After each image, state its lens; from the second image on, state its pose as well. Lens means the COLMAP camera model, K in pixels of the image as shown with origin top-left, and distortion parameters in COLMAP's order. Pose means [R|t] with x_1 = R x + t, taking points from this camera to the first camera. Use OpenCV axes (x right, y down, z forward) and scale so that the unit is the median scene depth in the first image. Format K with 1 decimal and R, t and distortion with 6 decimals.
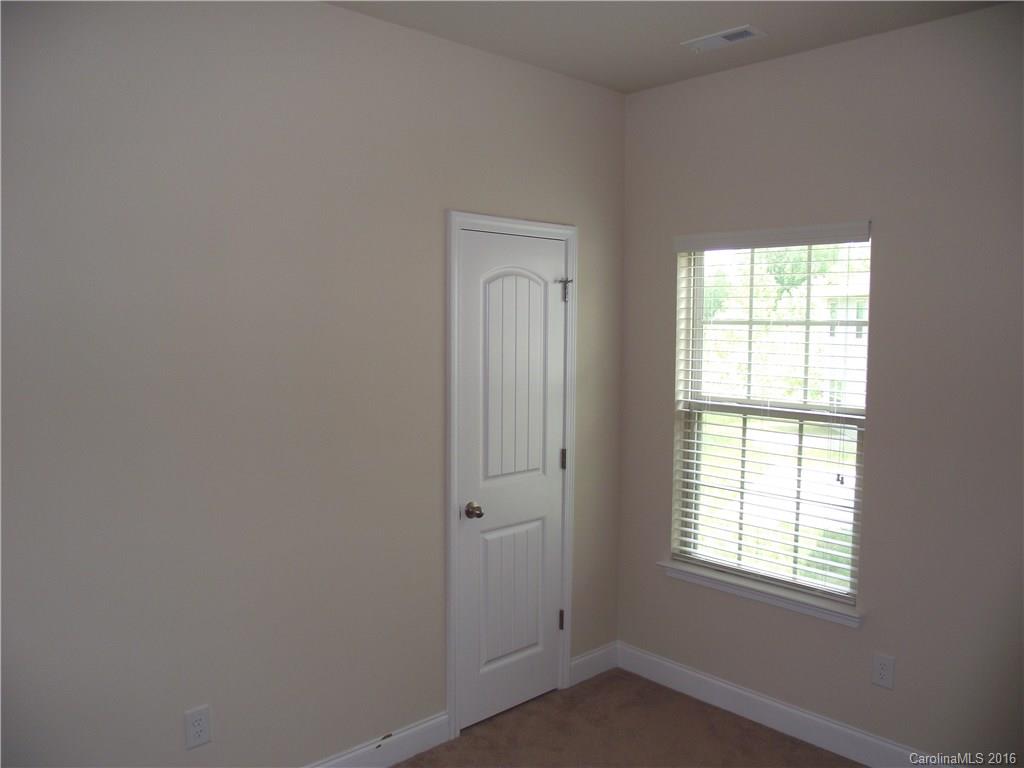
lens RADIAL K [[814.6, 0, 498.5], [0, 814.6, 387.6], [0, 0, 1]] dist [-0.072281, 0.071371]
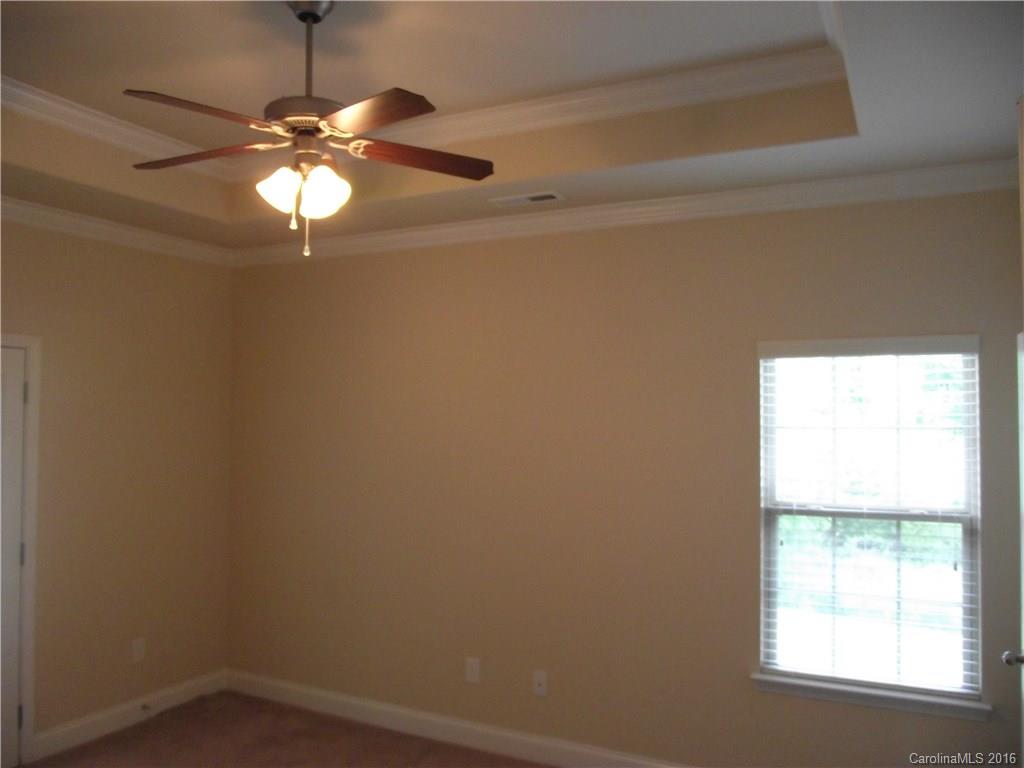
lens RADIAL K [[814.6, 0, 498.5], [0, 814.6, 387.6], [0, 0, 1]] dist [-0.072281, 0.071371]
pose [[0.935317, 0.002342, 0.353802, -0.455342], [0.039281, 0.993109, -0.110417, -0.035534], [-0.351623, 0.117173, 0.928780, 0.192186]]
